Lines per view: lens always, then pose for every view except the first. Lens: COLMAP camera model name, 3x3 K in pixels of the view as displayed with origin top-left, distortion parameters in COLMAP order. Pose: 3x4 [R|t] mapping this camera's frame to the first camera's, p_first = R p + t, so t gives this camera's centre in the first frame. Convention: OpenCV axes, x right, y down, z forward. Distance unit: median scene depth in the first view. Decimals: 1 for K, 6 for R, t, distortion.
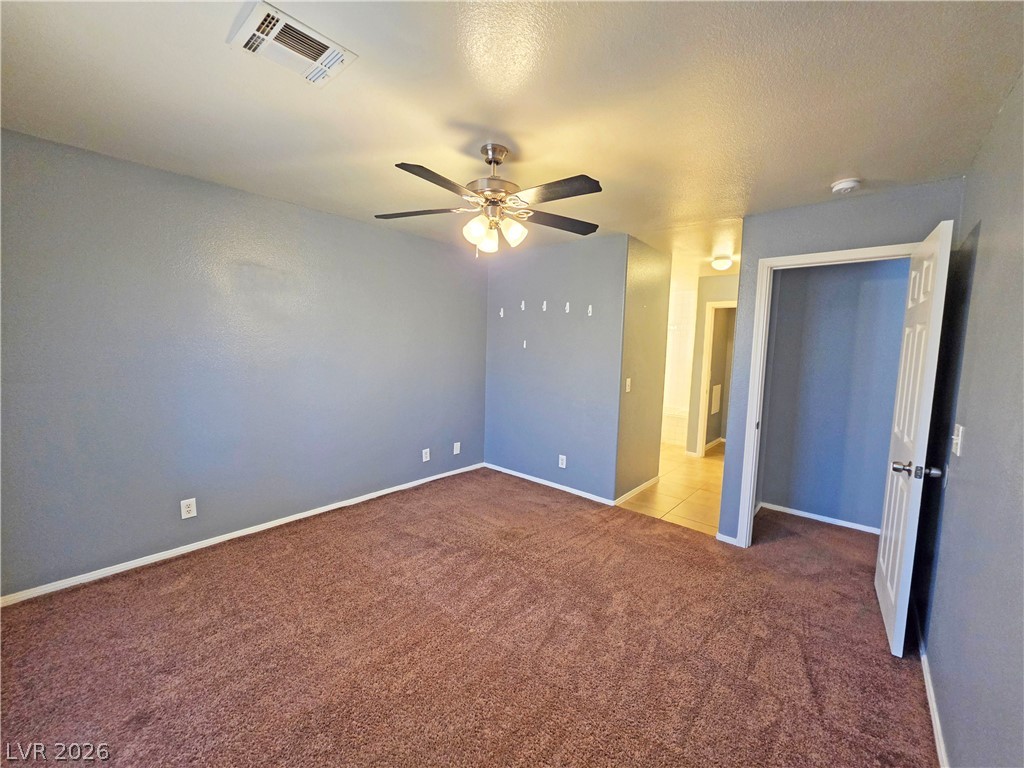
lens RADIAL K [[407.4, 0, 516.3], [0, 407.4, 379.3], [0, 0, 1]] dist [-0.001010, -0.000009]
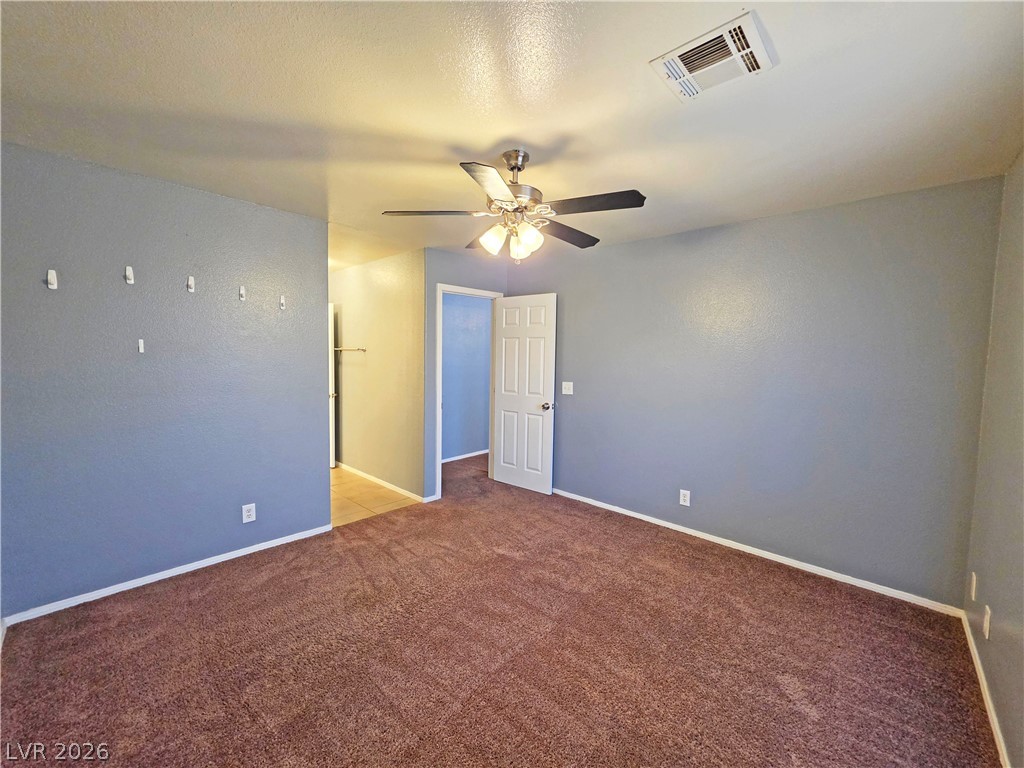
lens RADIAL K [[410.5, 0, 513.7], [0, 410.5, 380.5], [0, 0, 1]] dist [-0.001736, 0.000141]
pose [[0.044987, -0.097284, 0.994239, -0.776493], [0.066657, 0.993321, 0.094179, -0.086807], [-0.996761, 0.062037, 0.051171, 0.705343]]
